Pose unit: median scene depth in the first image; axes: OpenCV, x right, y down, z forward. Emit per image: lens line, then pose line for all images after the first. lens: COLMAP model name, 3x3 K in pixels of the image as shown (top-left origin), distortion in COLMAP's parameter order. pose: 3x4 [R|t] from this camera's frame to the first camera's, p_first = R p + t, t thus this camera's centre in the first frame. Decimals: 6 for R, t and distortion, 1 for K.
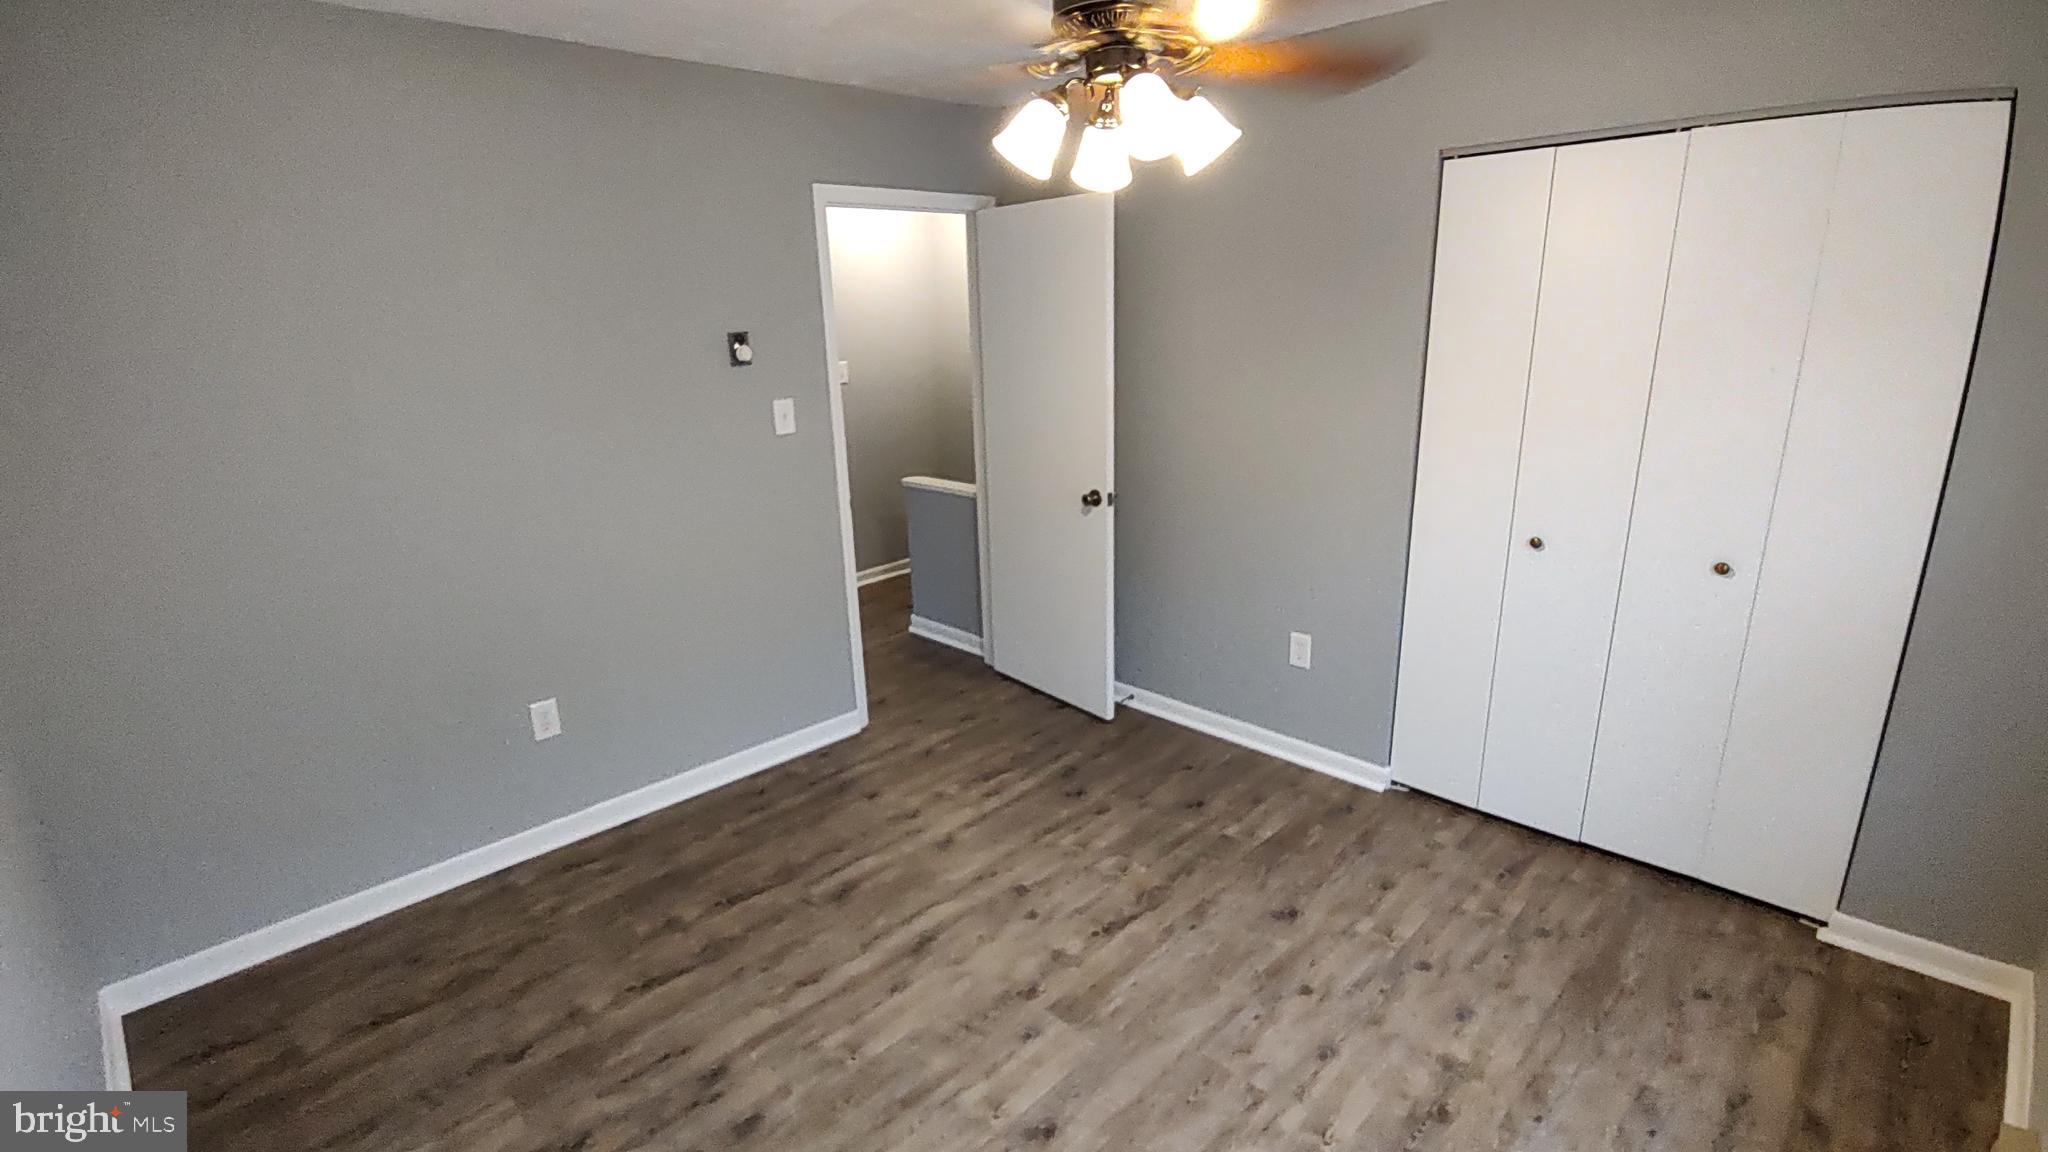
lens RADIAL K [[940.7, 0, 1025.5], [0, 940.7, 561.0], [0, 0, 1]] dist [-0.000891, -0.000019]
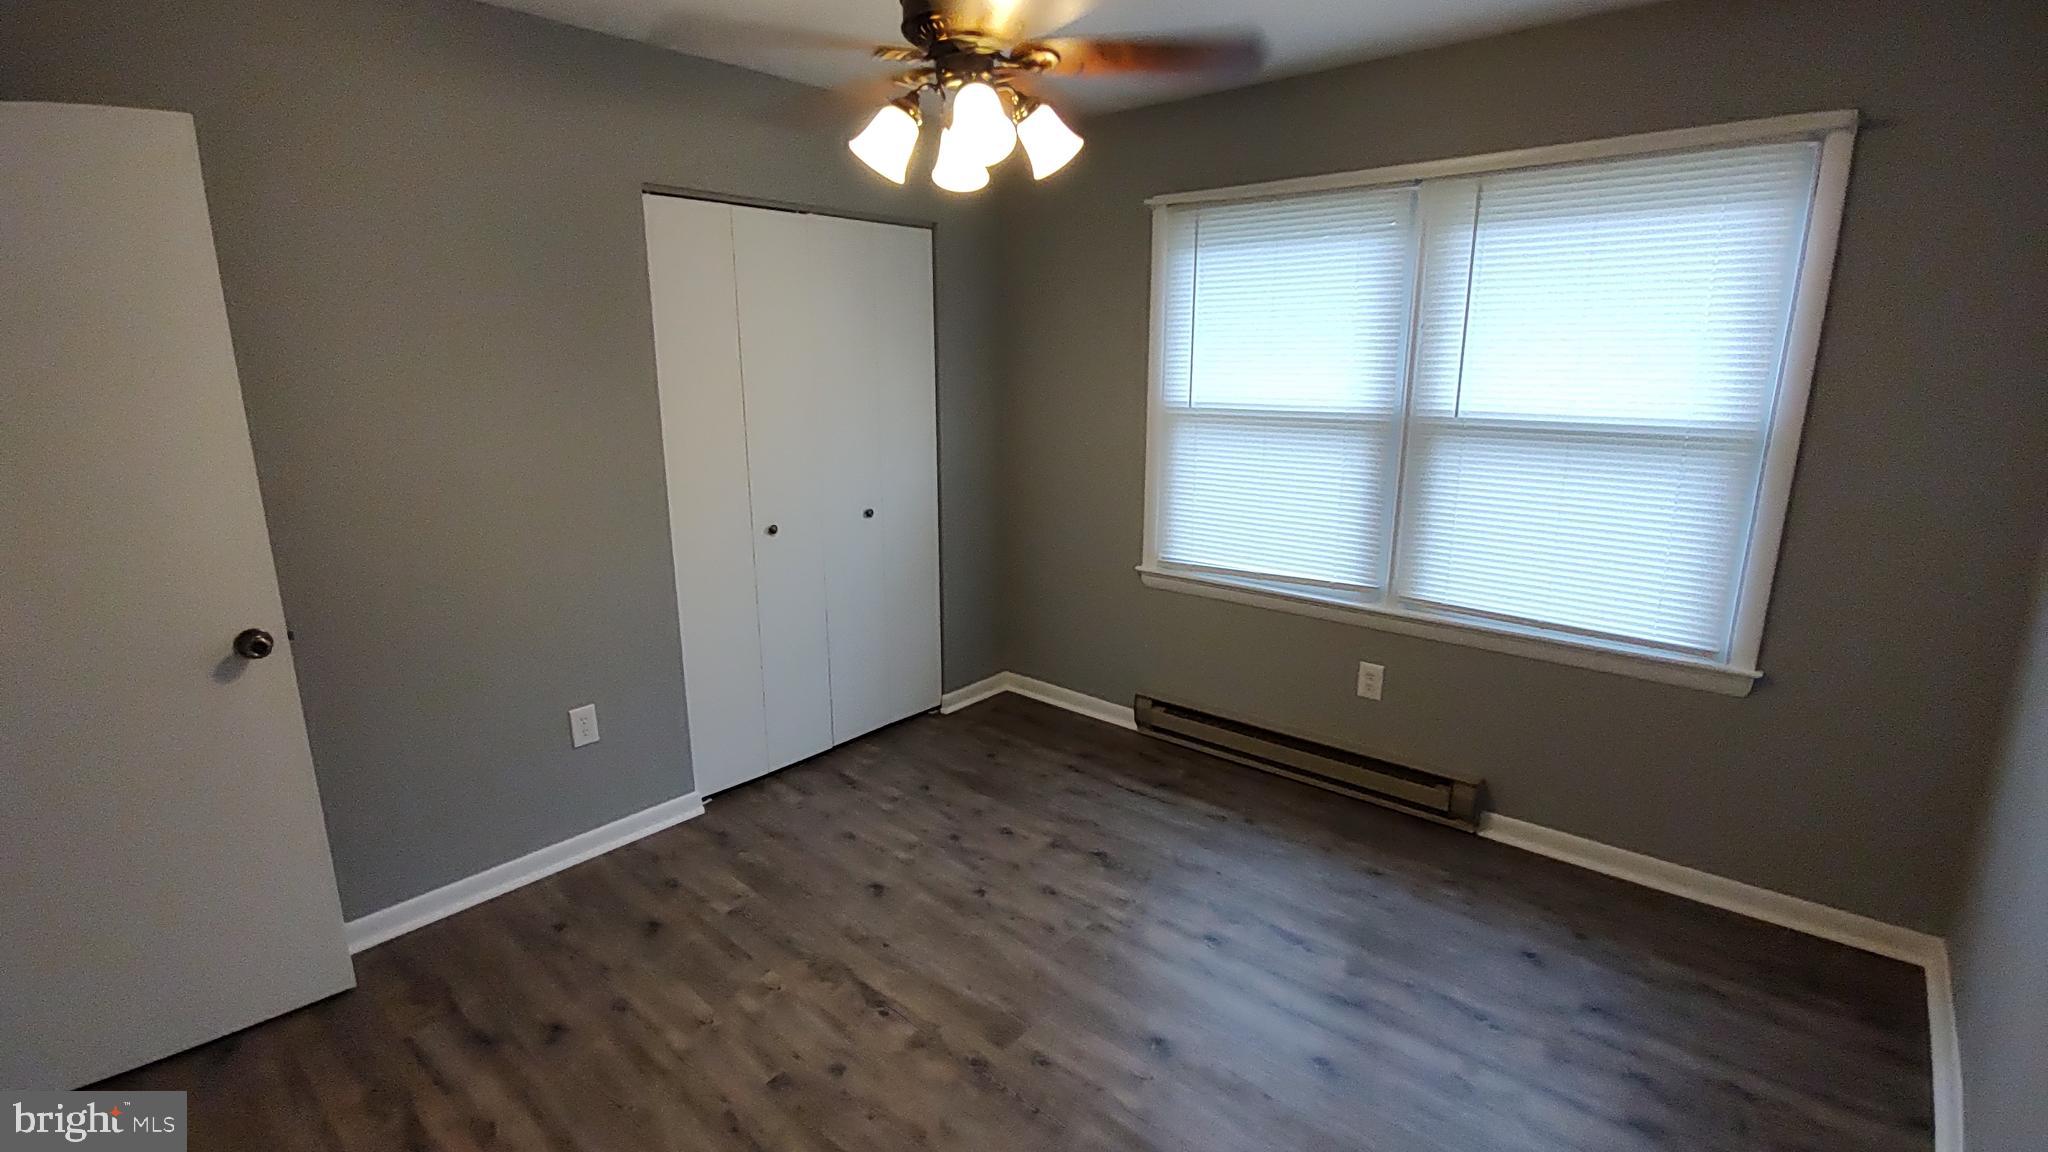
lens RADIAL K [[933.3, 0, 1017.8], [0, 933.3, 575.5], [0, 0, 1]] dist [-0.013523, 0.000456]
pose [[-0.053940, -0.207140, 0.976823, -0.679401], [0.266979, 0.939642, 0.213998, -0.140879], [-0.962192, 0.272334, 0.004617, 0.735032]]
